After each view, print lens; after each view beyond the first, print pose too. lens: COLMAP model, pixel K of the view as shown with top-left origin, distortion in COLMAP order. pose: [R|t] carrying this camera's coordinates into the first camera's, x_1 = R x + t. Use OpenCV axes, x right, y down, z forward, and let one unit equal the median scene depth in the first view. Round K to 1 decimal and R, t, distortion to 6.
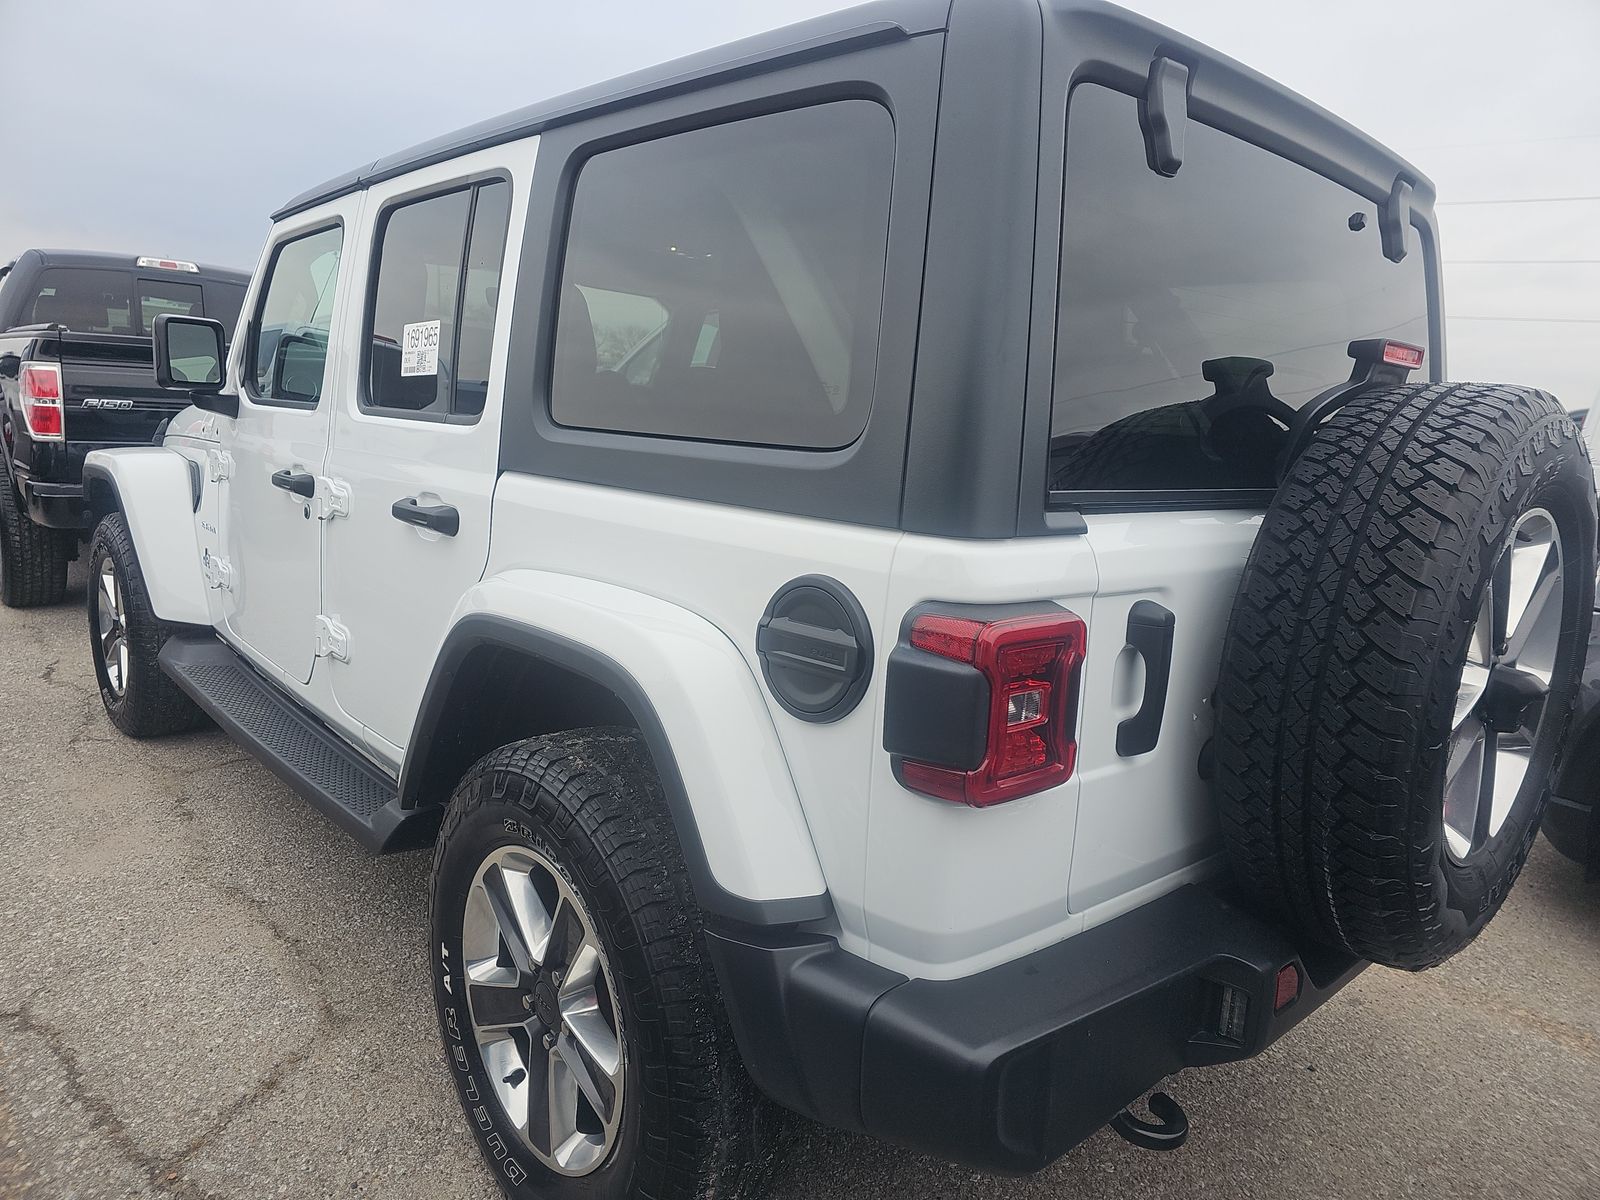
lens RADIAL K [[1071.4, 0, 791.9], [0, 1071.4, 594.3], [0, 0, 1]] dist [0.042570, -0.042582]
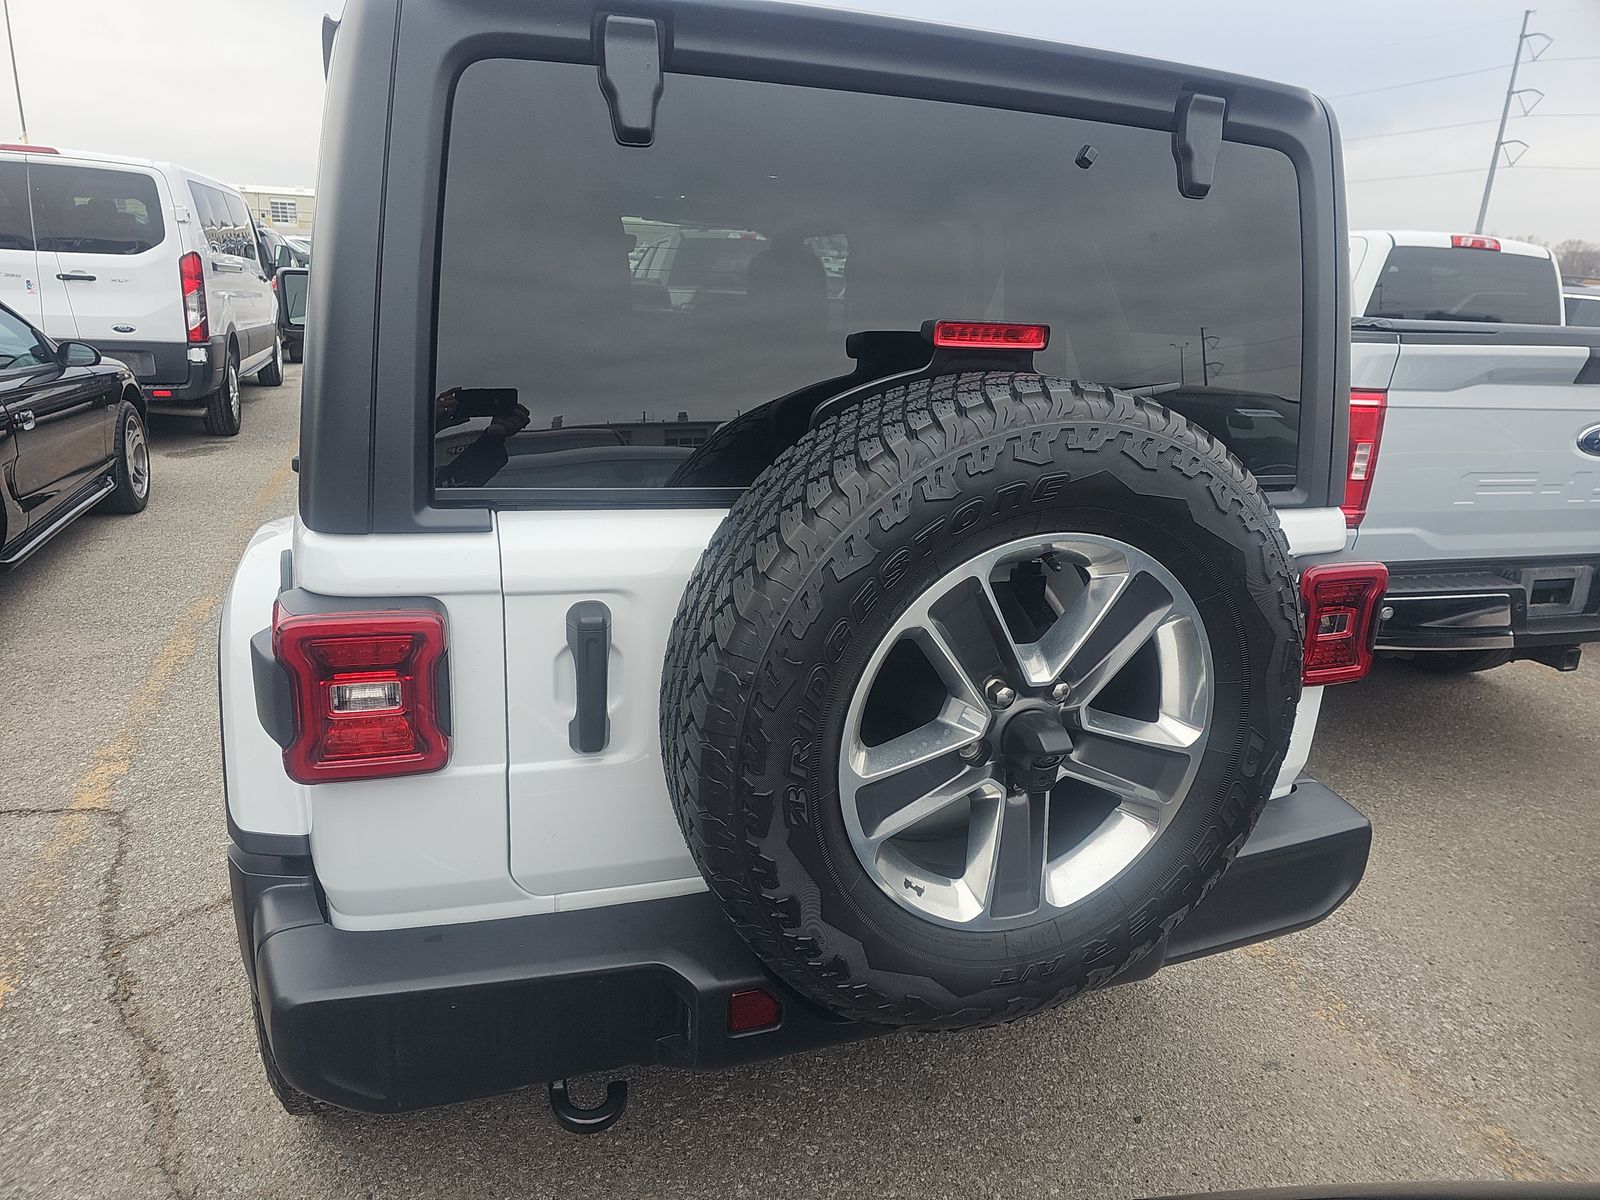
lens RADIAL K [[1071.4, 0, 795.0], [0, 1071.4, 612.0], [0, 0, 1]] dist [0.042570, -0.042582]
pose [[0.920054, 0.100808, -0.378601, 0.852355], [-0.061047, 0.991415, 0.115626, -0.106745], [0.387007, -0.083269, 0.918309, 0.170273]]
